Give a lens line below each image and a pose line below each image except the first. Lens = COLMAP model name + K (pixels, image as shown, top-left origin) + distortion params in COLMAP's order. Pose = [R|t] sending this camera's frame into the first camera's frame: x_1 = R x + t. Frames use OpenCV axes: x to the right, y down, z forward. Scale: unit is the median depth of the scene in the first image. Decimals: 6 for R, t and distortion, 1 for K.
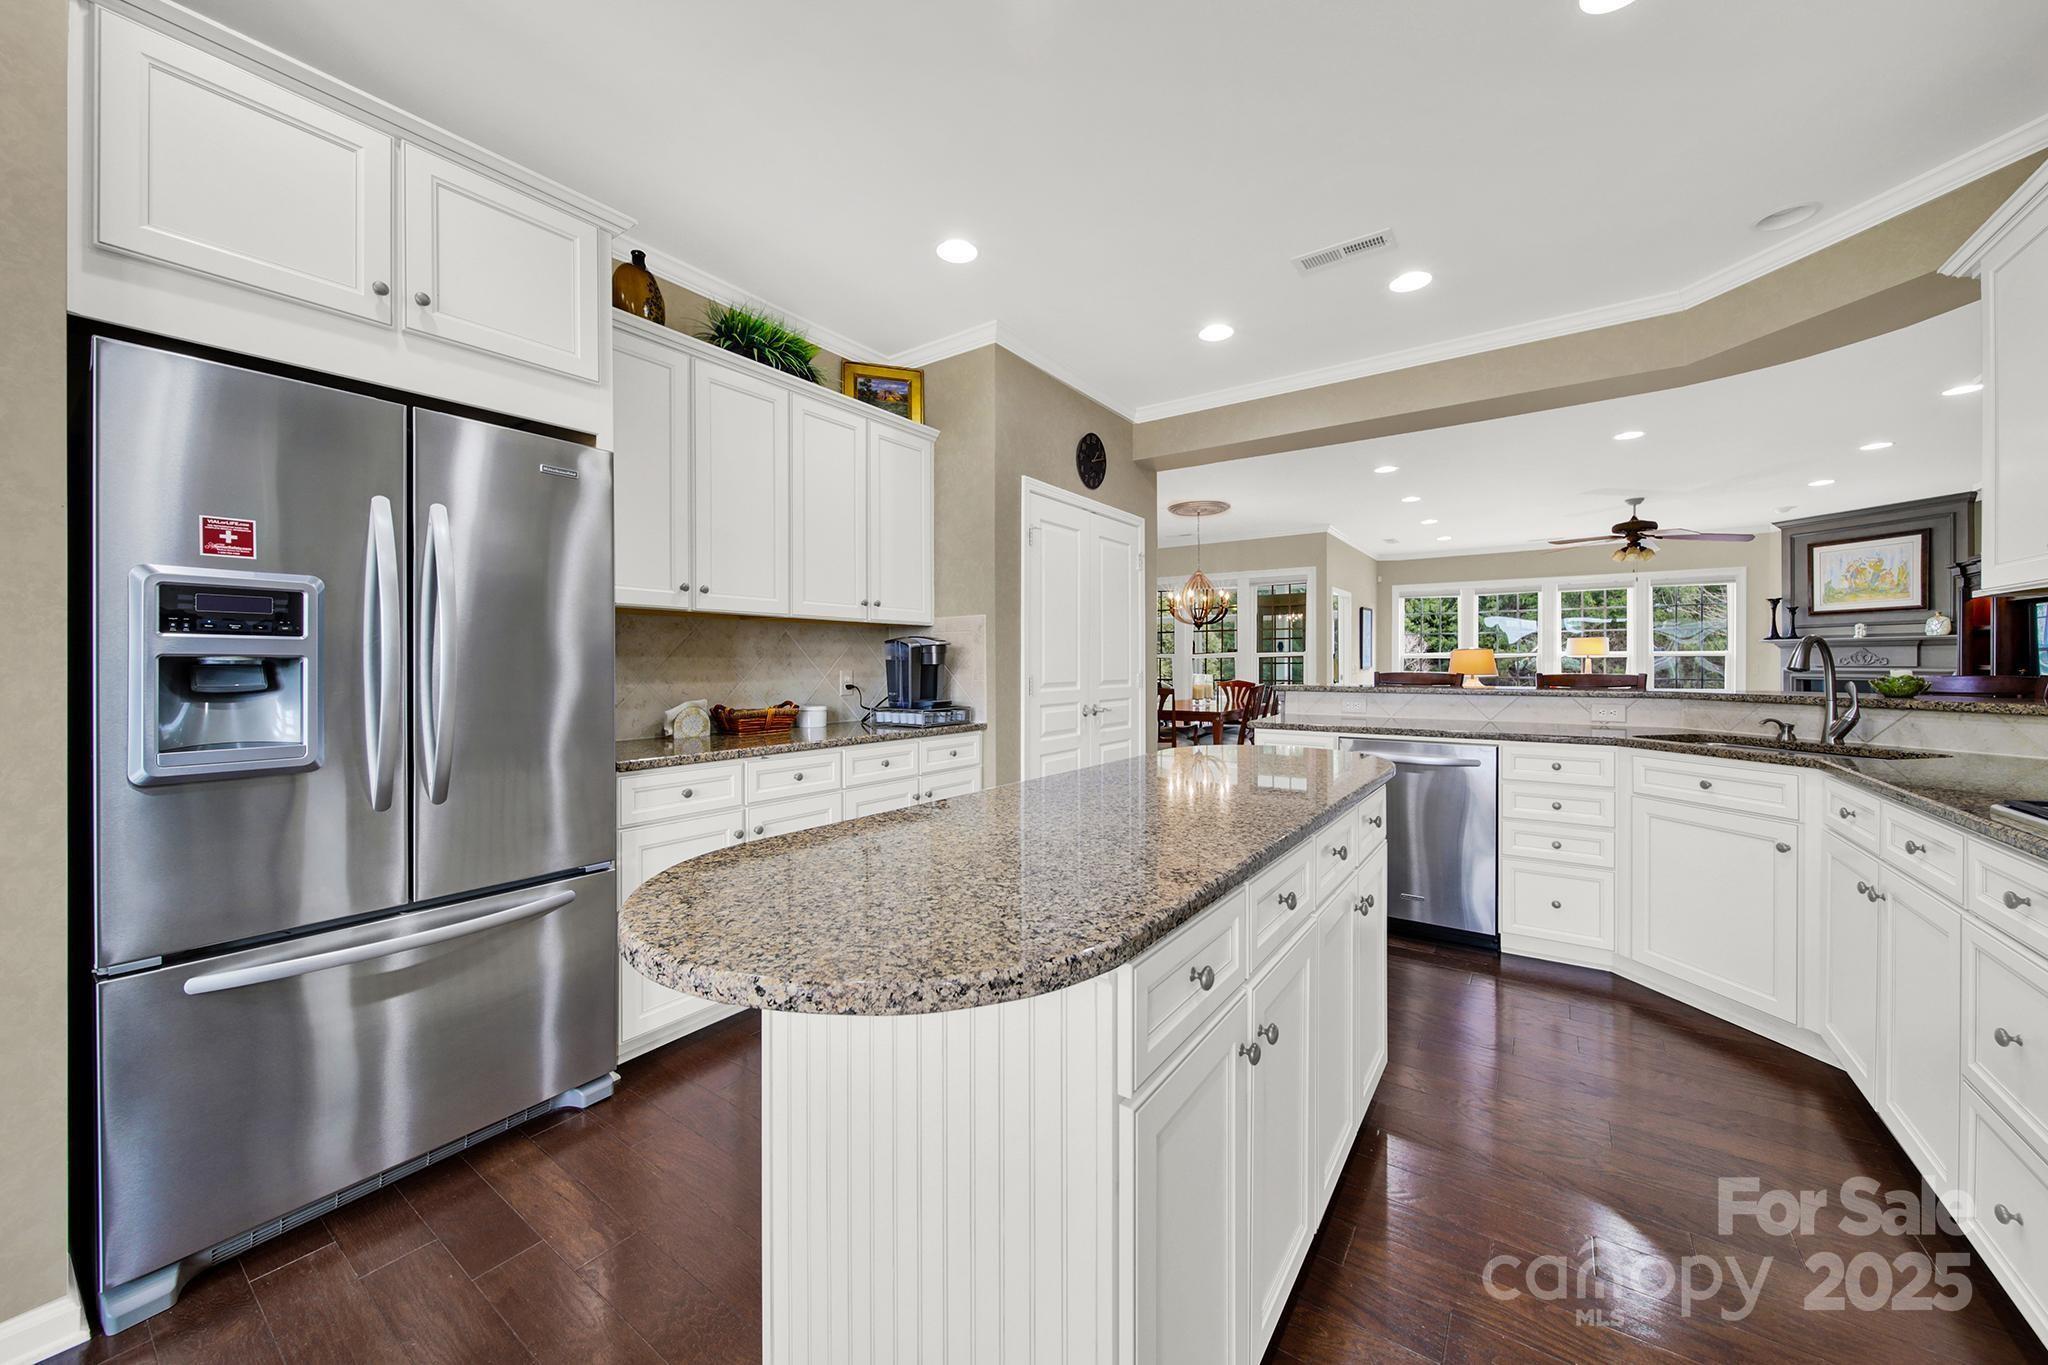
lens RADIAL K [[742.5, 0, 1025.9], [0, 742.5, 668.6], [0, 0, 1]] dist [-0.002937, -0.000862]
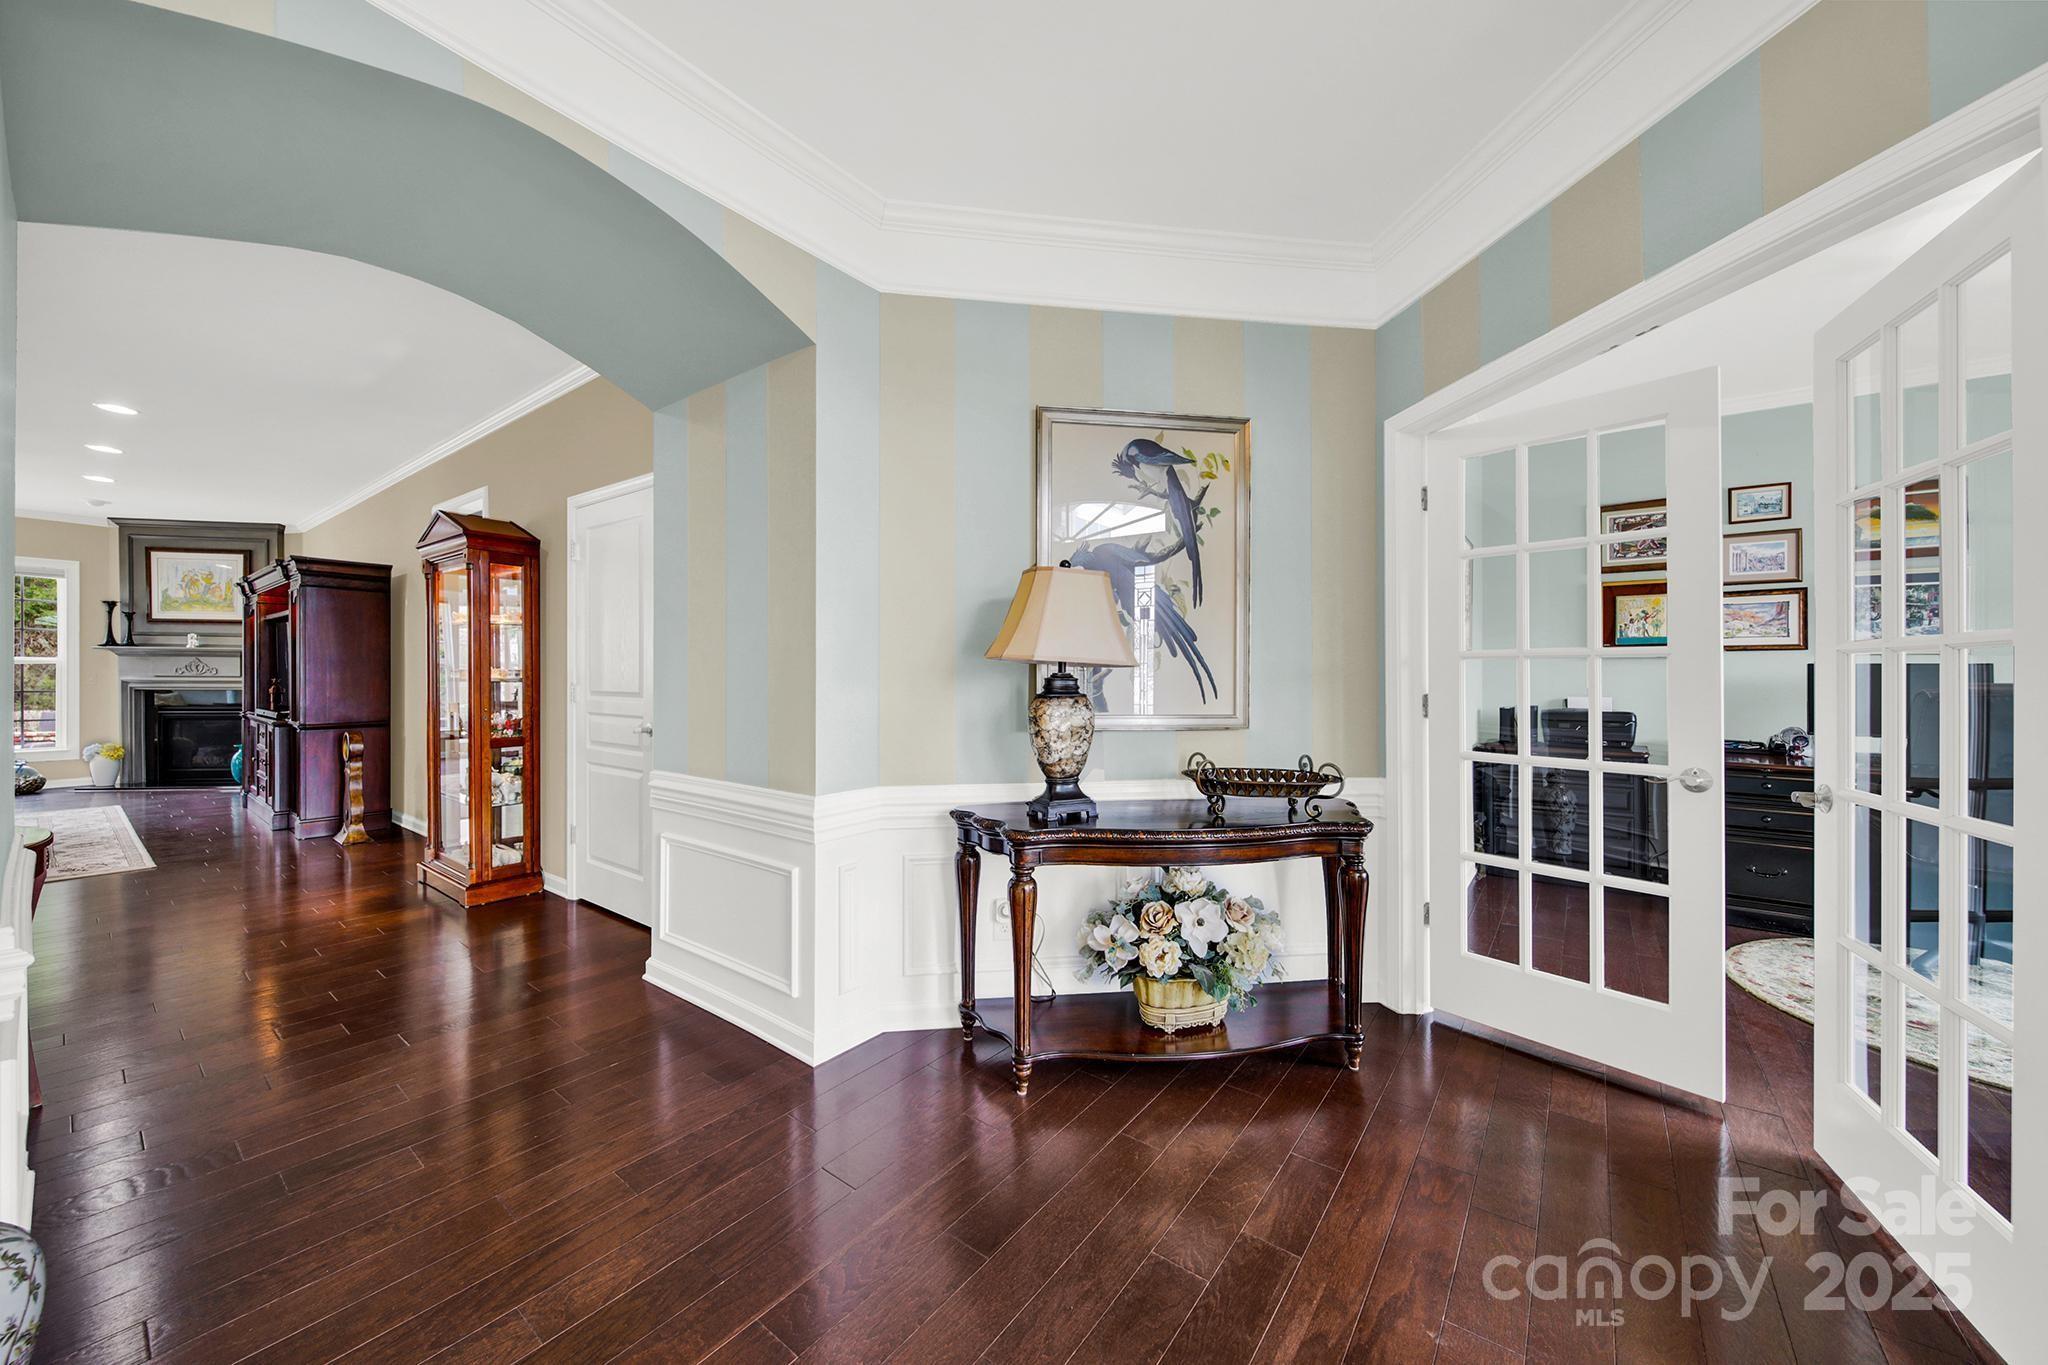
lens RADIAL K [[742.5, 0, 1024.7], [0, 742.5, 681.9], [0, 0, 1]] dist [-0.002937, -0.000862]
pose [[0.035265, -0.005672, 0.999362, 0.152953], [-0.000092, 0.999984, 0.005679, 0.000078], [-0.999378, -0.000292, 0.035264, -0.186424]]
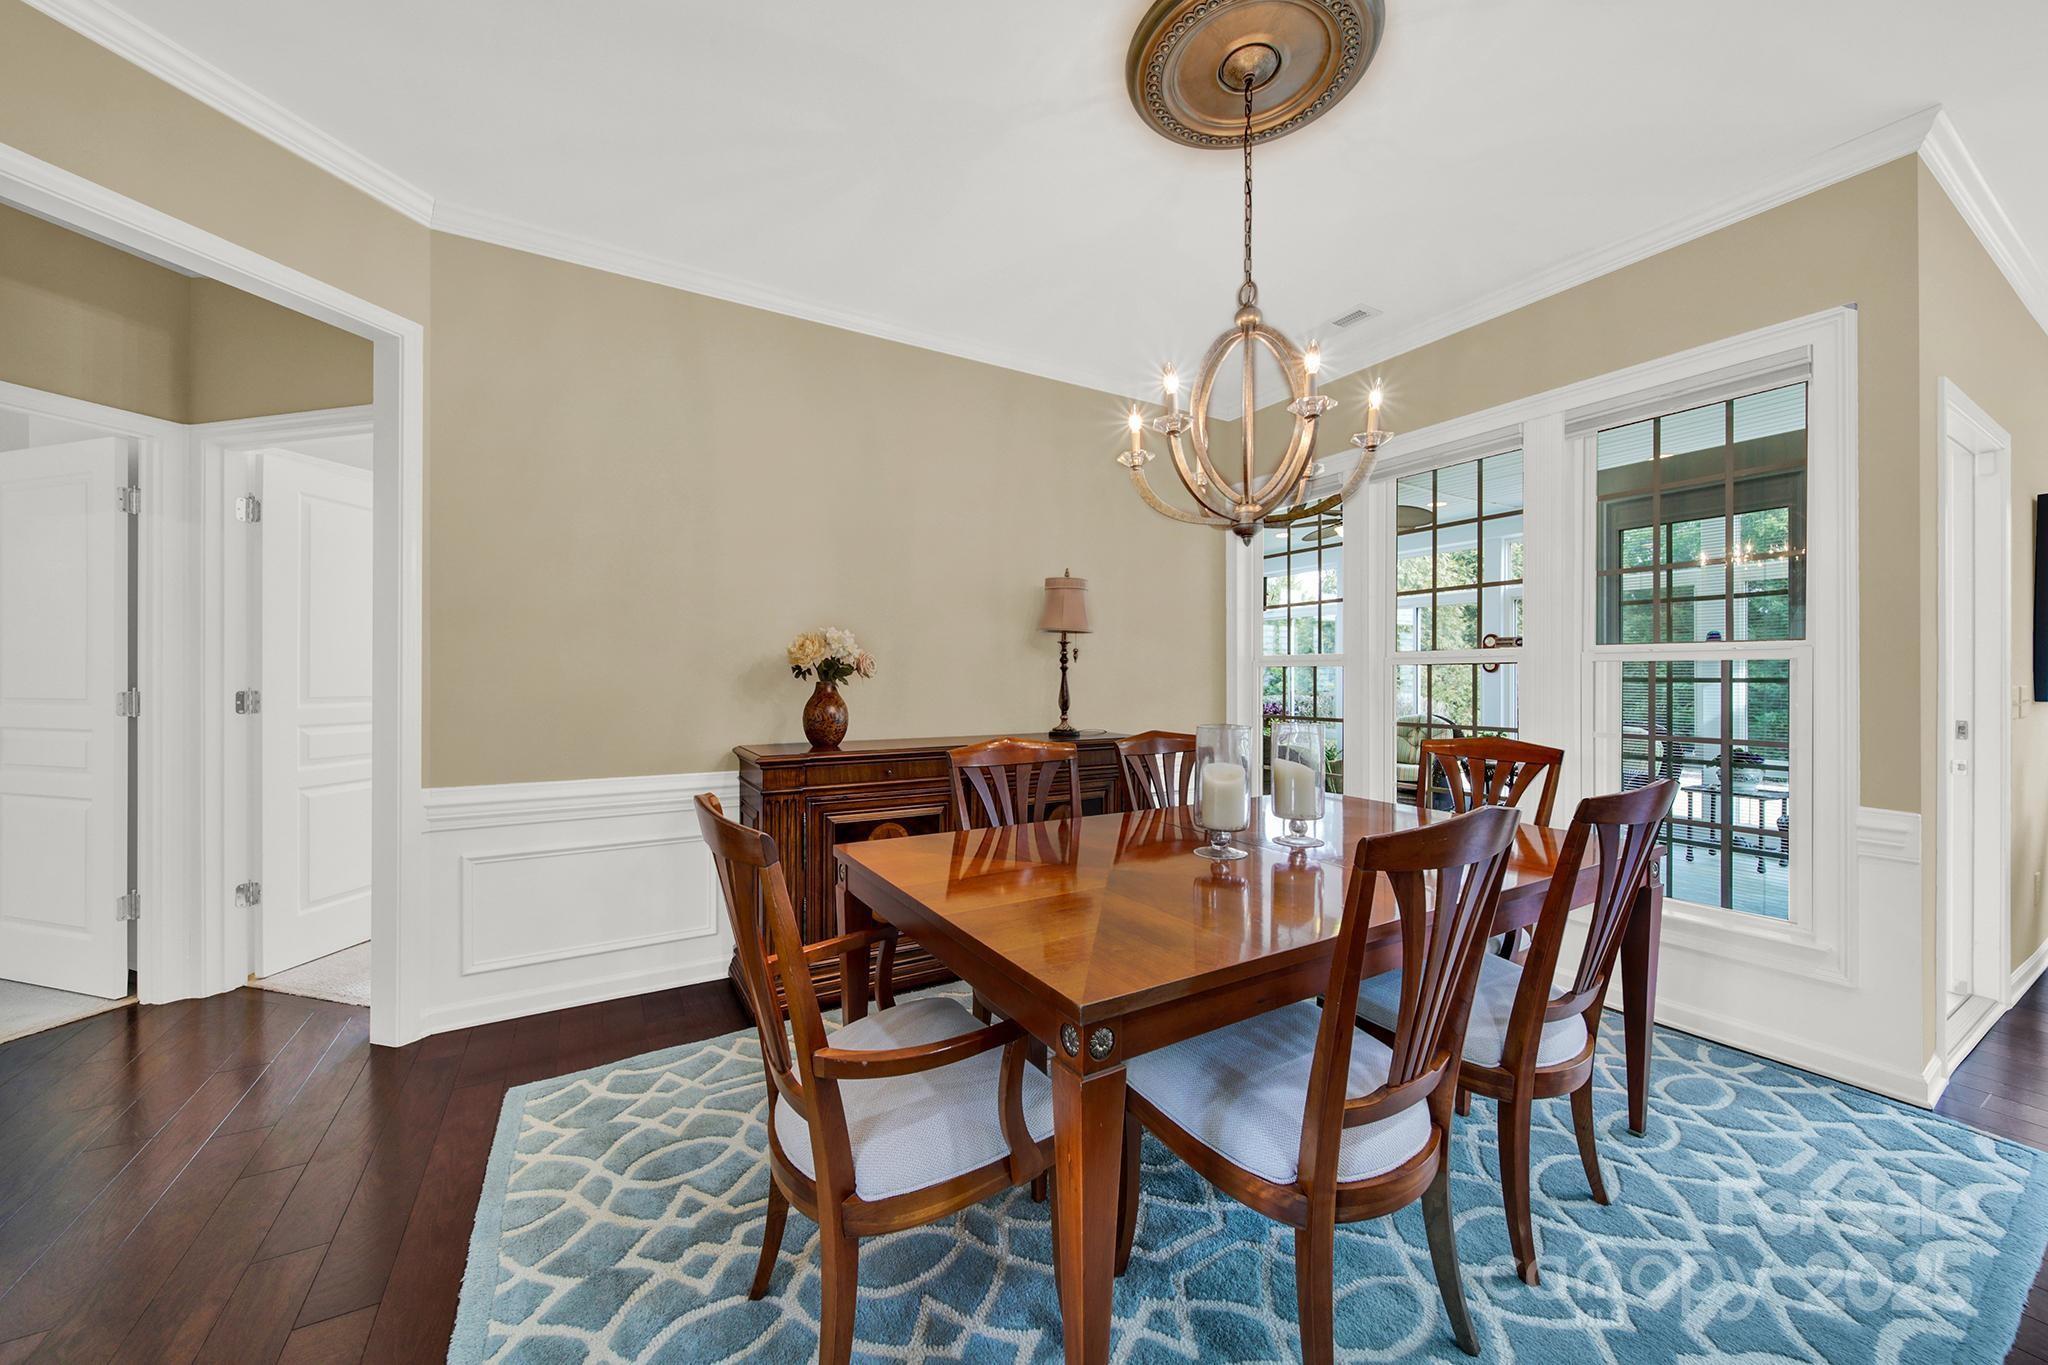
lens RADIAL K [[742.5, 0, 1006.2], [0, 742.5, 685.6], [0, 0, 1]] dist [-0.002937, -0.000862]
pose [[0.902829, 0.007527, -0.429935, 0.266902], [-0.007449, 0.999971, 0.001864, -0.004065], [0.429936, 0.001520, 0.902858, 0.739113]]
